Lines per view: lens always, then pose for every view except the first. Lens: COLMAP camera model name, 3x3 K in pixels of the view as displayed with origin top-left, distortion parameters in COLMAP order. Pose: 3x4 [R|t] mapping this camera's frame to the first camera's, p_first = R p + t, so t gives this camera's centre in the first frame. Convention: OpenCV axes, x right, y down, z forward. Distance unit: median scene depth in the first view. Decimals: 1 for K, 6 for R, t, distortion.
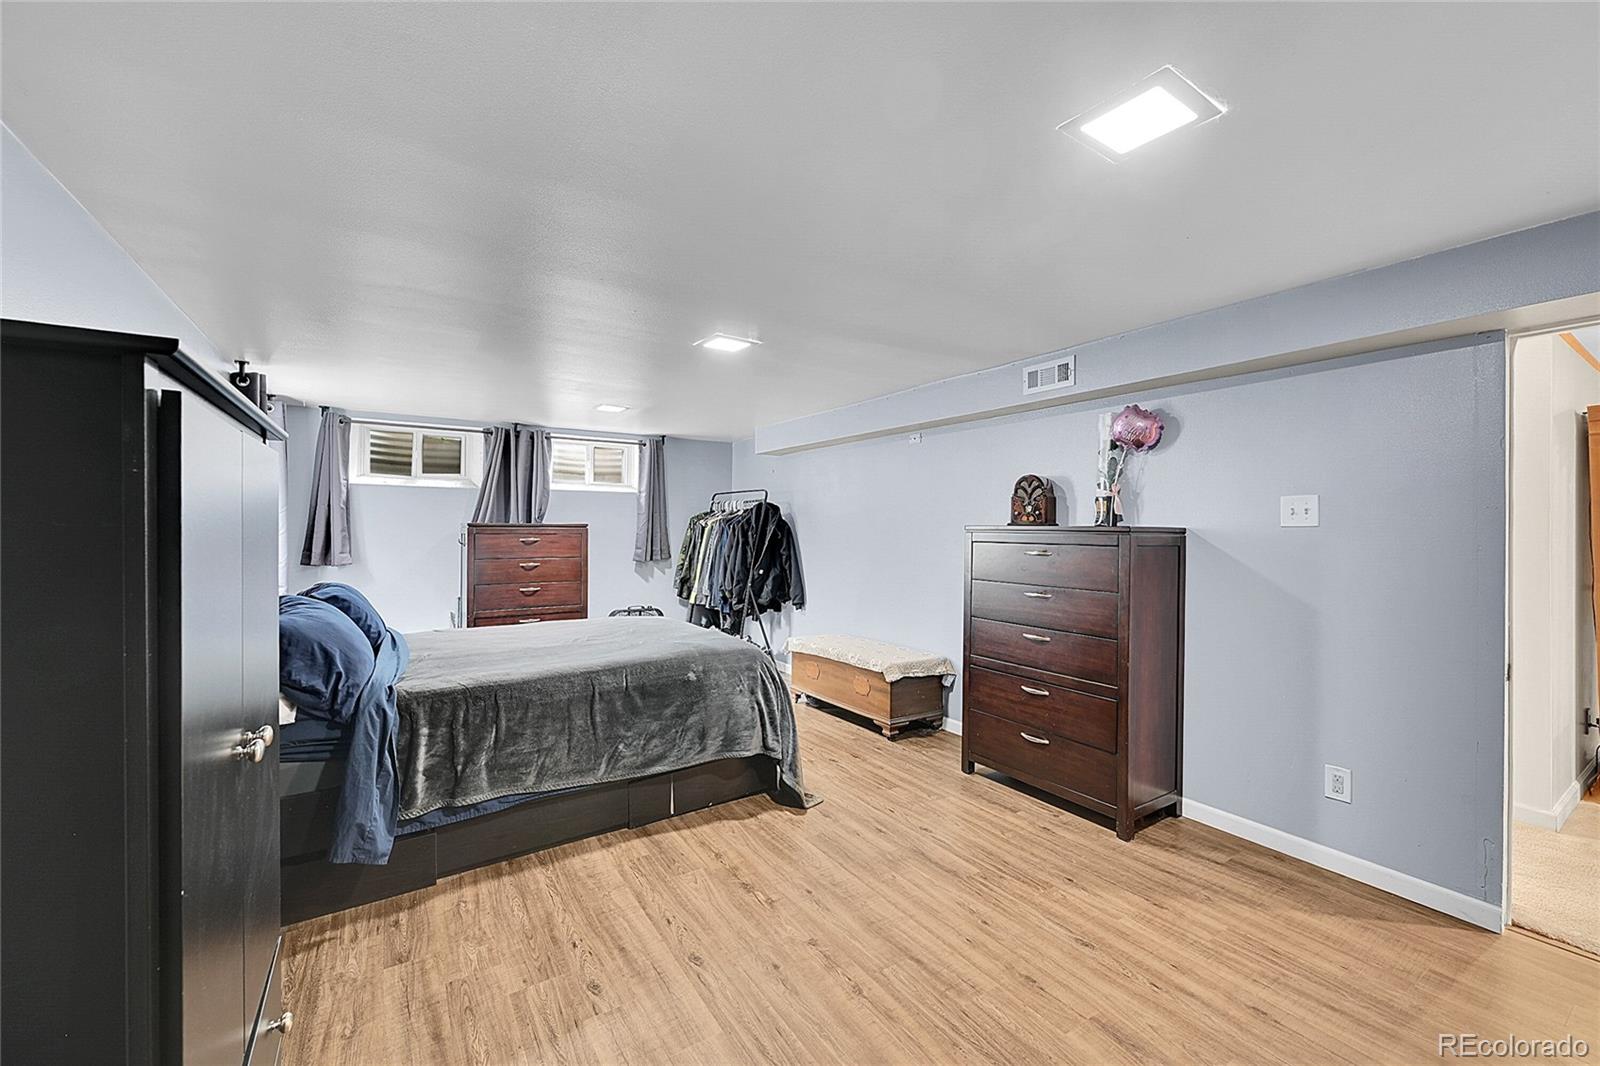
lens RADIAL K [[641.9, 0, 805.3], [0, 641.9, 526.7], [0, 0, 1]] dist [-0.000116, -0.000026]
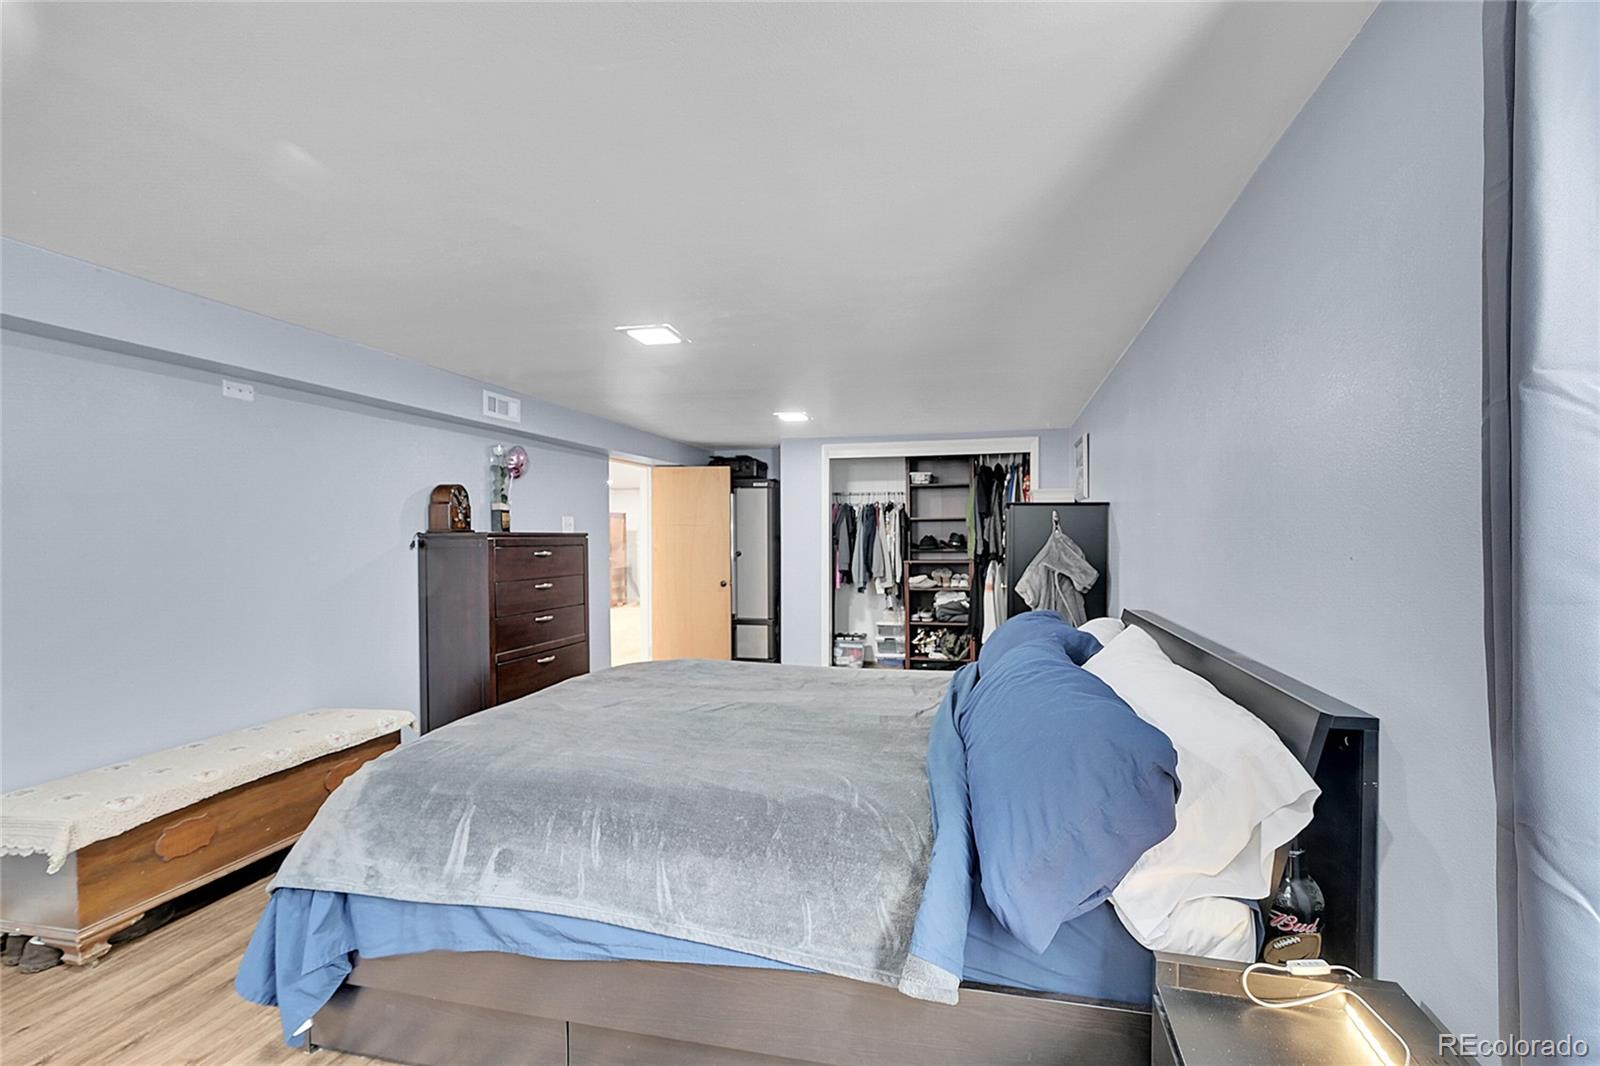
lens RADIAL K [[641.9, 0, 805.3], [0, 641.9, 526.7], [0, 0, 1]] dist [-0.000116, -0.000026]
pose [[-0.691875, 0.000502, 0.722017, -0.850182], [0.002731, 0.999994, 0.001922, -0.011852], [-0.722012, 0.003302, -0.691873, 1.375488]]
